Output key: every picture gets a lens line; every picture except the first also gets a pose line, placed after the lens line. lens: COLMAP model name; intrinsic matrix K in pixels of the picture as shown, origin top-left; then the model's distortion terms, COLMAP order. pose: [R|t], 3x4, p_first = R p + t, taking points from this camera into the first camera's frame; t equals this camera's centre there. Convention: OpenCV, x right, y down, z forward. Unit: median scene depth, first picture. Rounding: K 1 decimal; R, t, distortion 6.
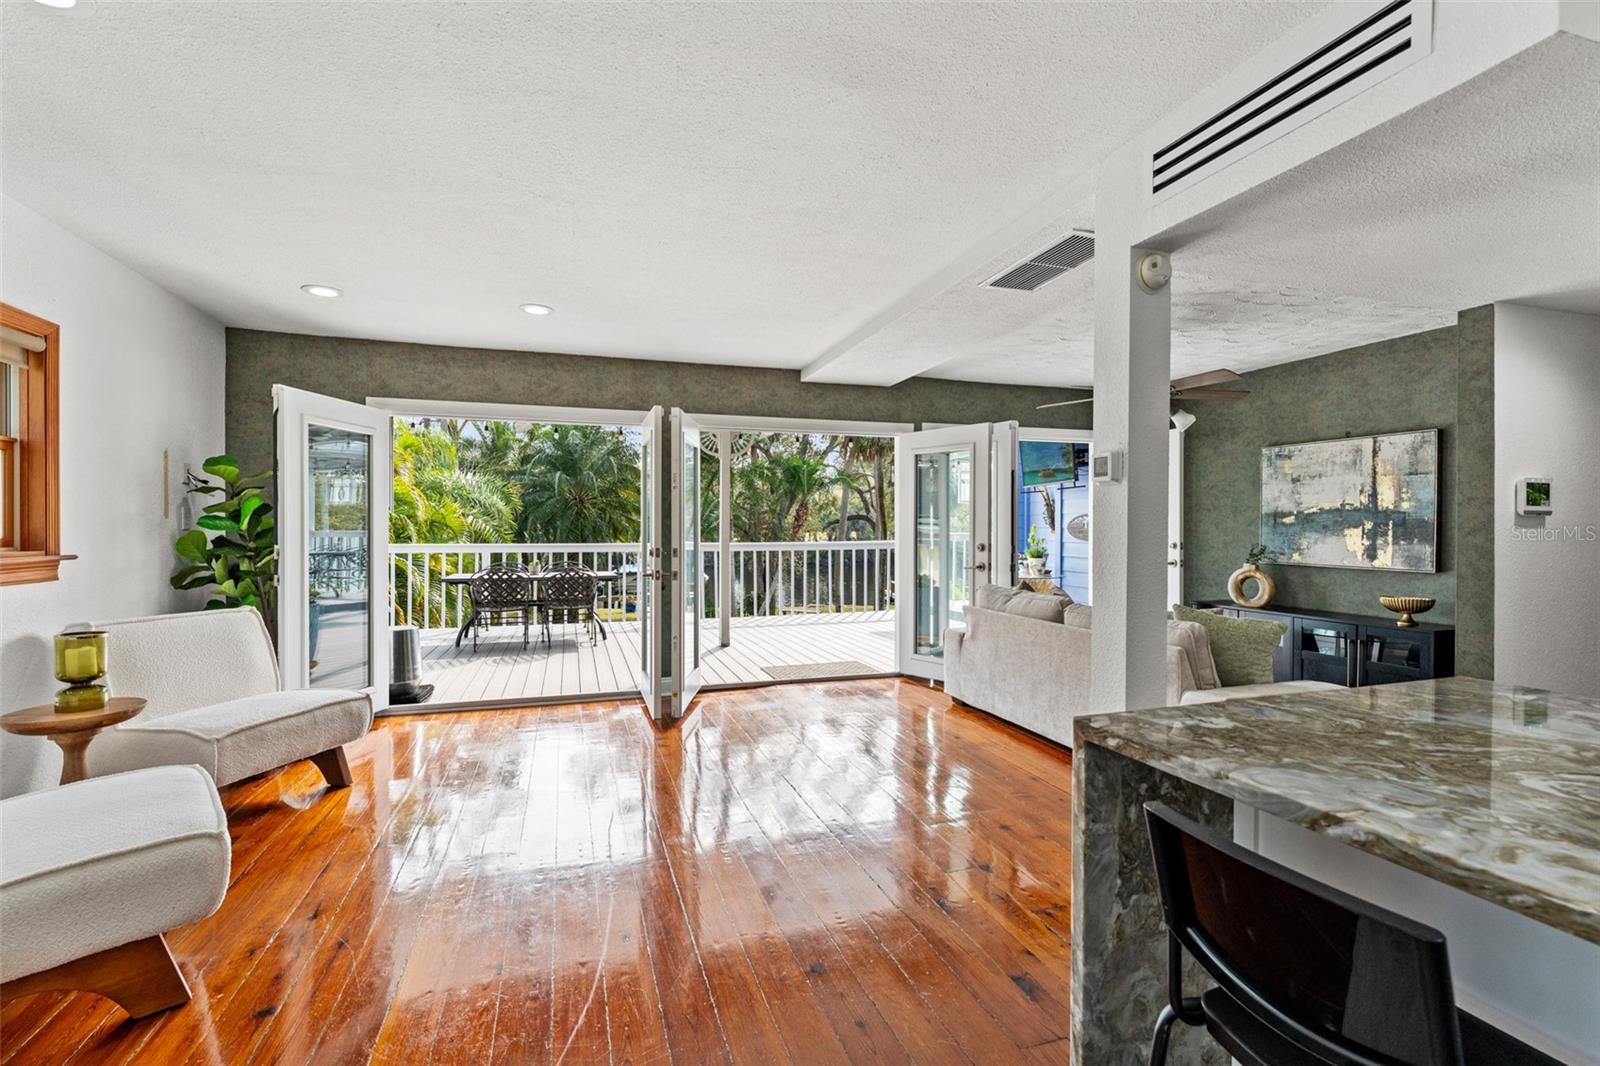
lens RADIAL K [[724.7, 0, 802.4], [0, 724.7, 535.9], [0, 0, 1]] dist [0.000948, -0.000407]
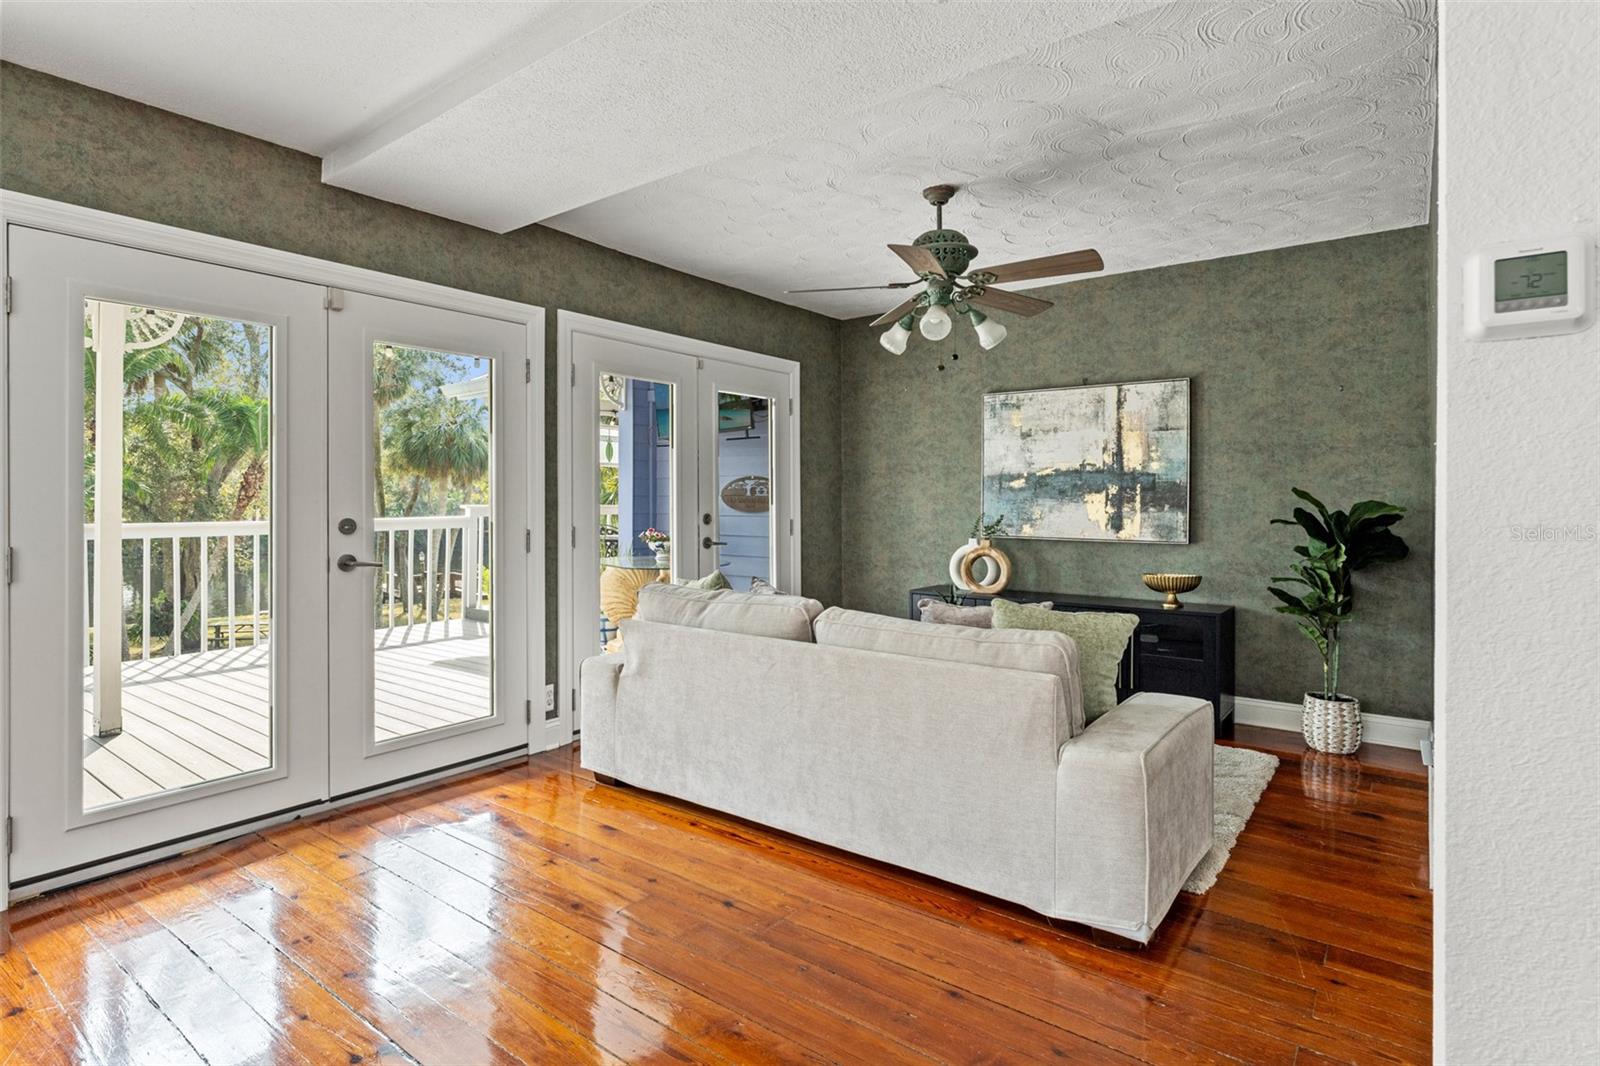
lens RADIAL K [[814.0, 0, 799.4], [0, 814.0, 502.2], [0, 0, 1]] dist [0.000993, 0.001139]
pose [[0.822995, -0.000291, 0.568049, -0.054441], [0.007440, 0.999920, -0.010267, 0.006865], [-0.568000, 0.012676, 0.822931, 0.431835]]
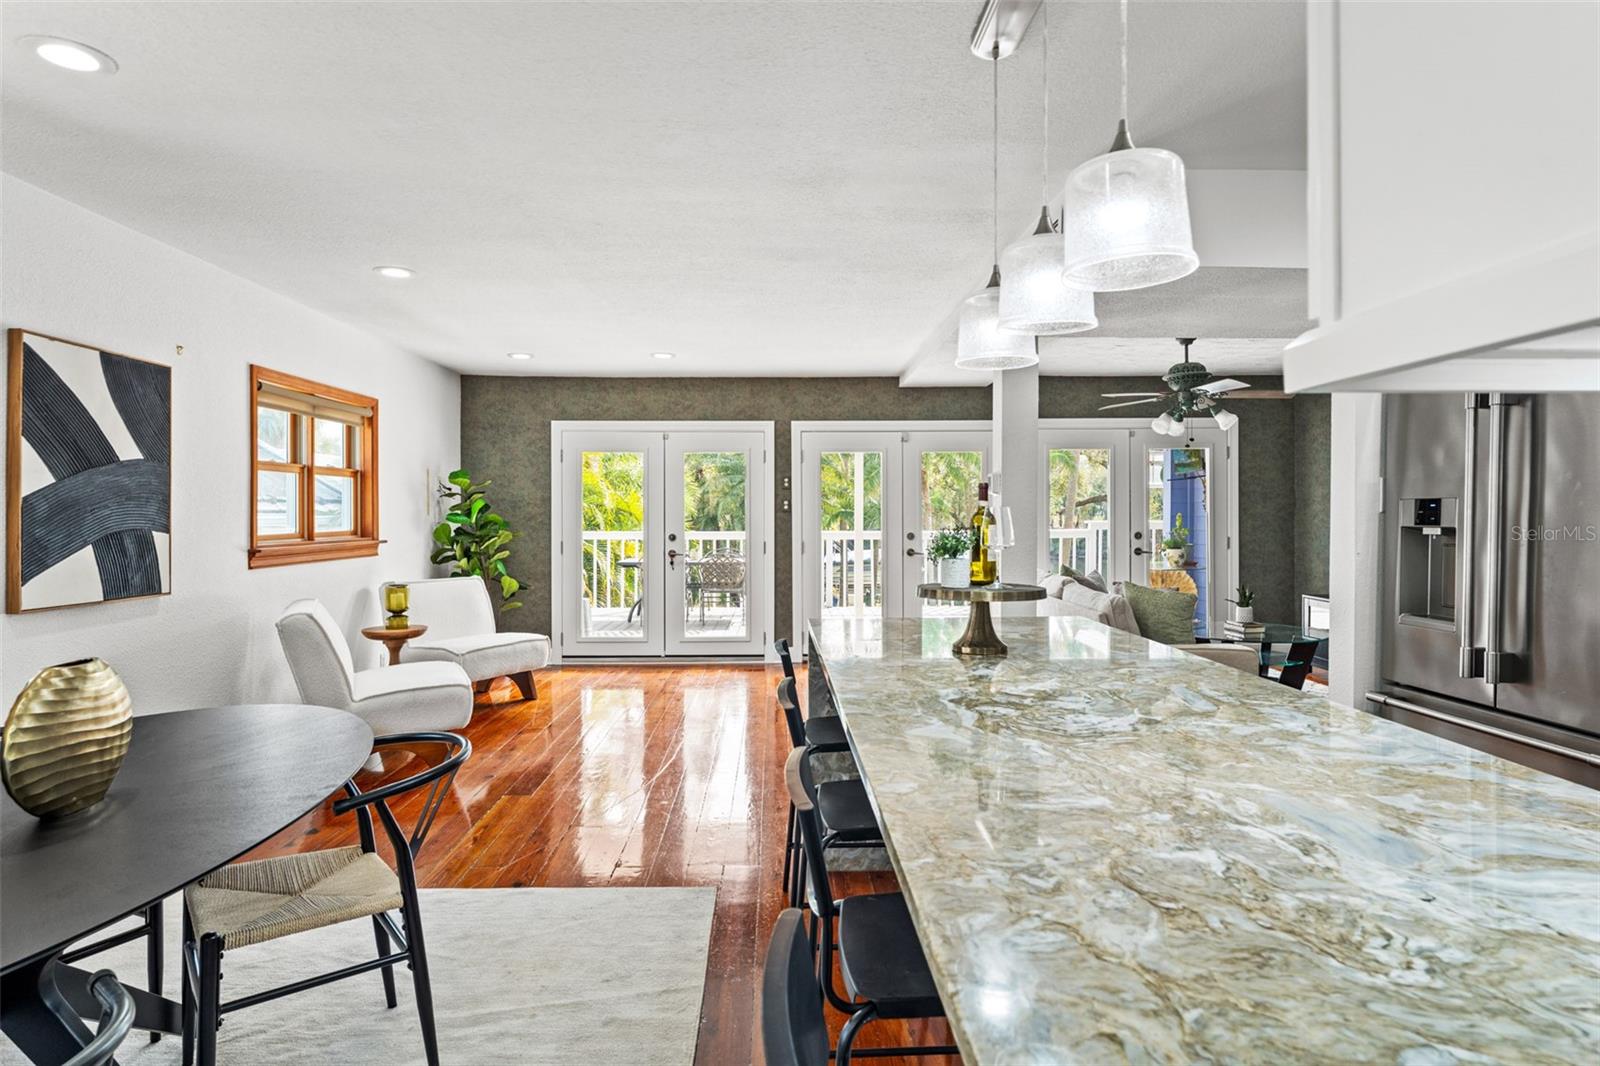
lens RADIAL K [[881.9, 0, 803.9], [0, 881.9, 522.5], [0, 0, 1]] dist [0.005060, -0.005762]
pose [[0.958840, 0.001120, -0.283944, 0.273633], [-0.000310, 0.999996, 0.002899, -0.011735], [0.283946, -0.002692, 0.958836, -0.379088]]
